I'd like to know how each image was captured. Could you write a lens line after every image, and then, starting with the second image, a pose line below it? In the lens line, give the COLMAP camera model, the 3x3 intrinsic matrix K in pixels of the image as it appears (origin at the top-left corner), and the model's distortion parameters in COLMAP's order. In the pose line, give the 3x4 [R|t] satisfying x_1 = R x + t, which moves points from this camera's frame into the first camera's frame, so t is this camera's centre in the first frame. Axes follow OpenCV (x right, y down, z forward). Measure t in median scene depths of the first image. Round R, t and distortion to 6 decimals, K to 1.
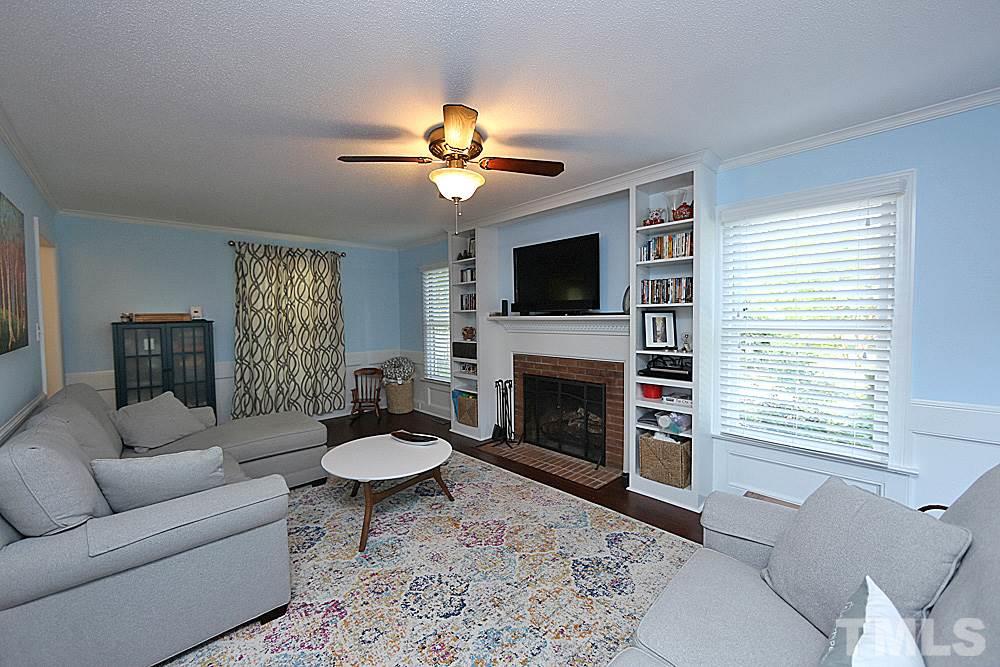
lens RADIAL K [[405.6, 0, 500.0], [0, 405.6, 333.5], [0, 0, 1]] dist [-0.000111, 0.000024]
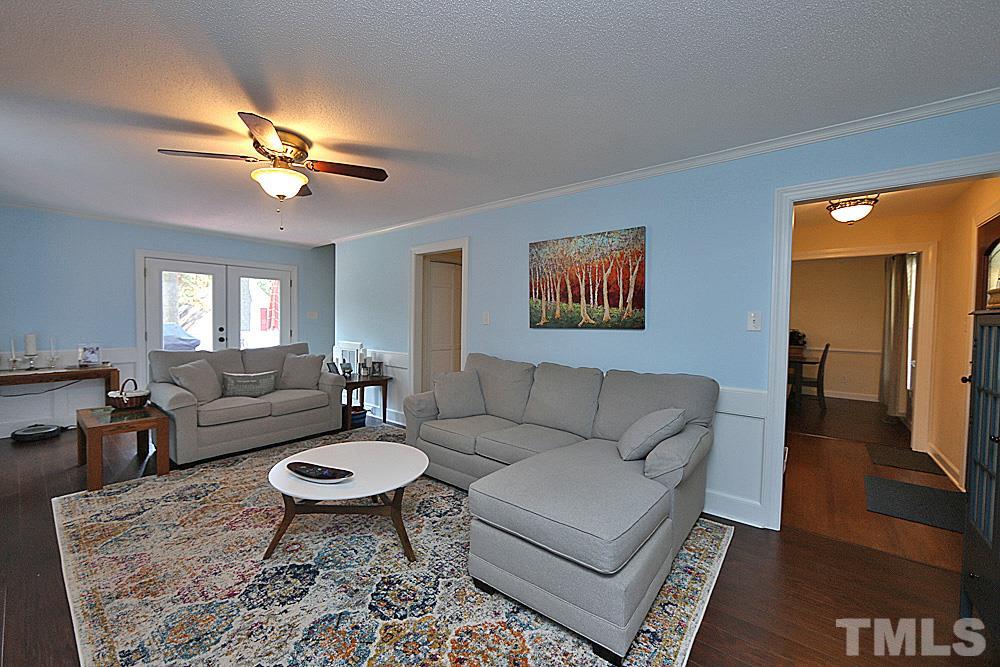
lens RADIAL K [[393.3, 0, 496.0], [0, 393.3, 331.9], [0, 0, 1]] dist [0.000512, 0.000149]
pose [[-0.992453, 0.003437, -0.122580, -0.393128], [-0.006219, 0.996910, 0.078303, -0.038656], [0.122471, 0.078474, -0.989365, 1.535644]]
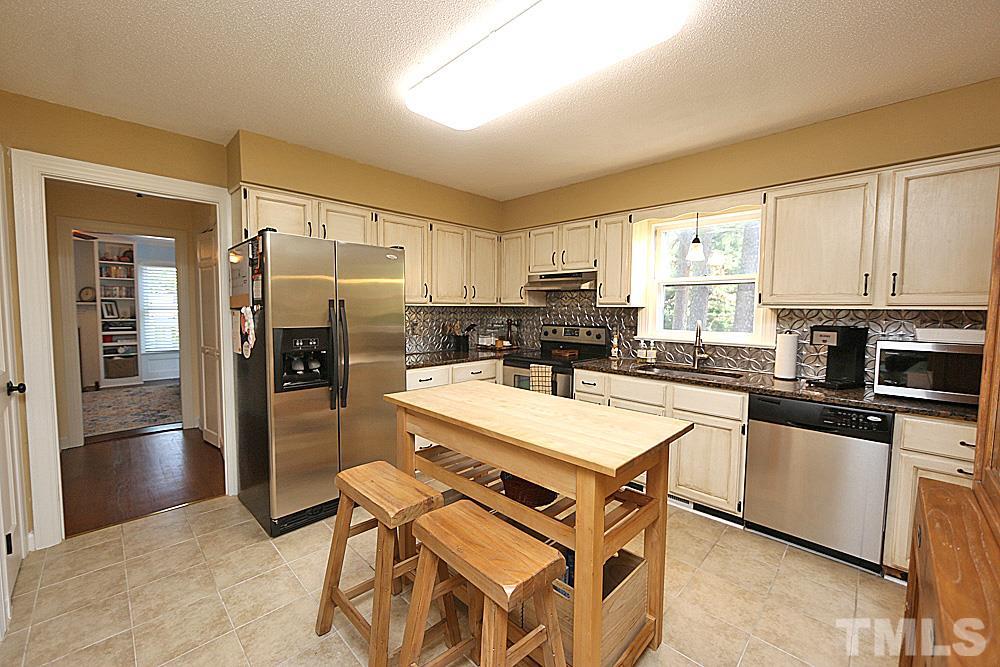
lens RADIAL K [[393.3, 0, 496.0], [0, 393.3, 331.9], [0, 0, 1]] dist [0.000512, 0.000149]
pose [[-0.028496, -0.053166, 0.998179, -1.626483], [0.035808, 0.997889, 0.054173, 0.062331], [-0.998952, 0.037287, -0.026532, -0.909664]]
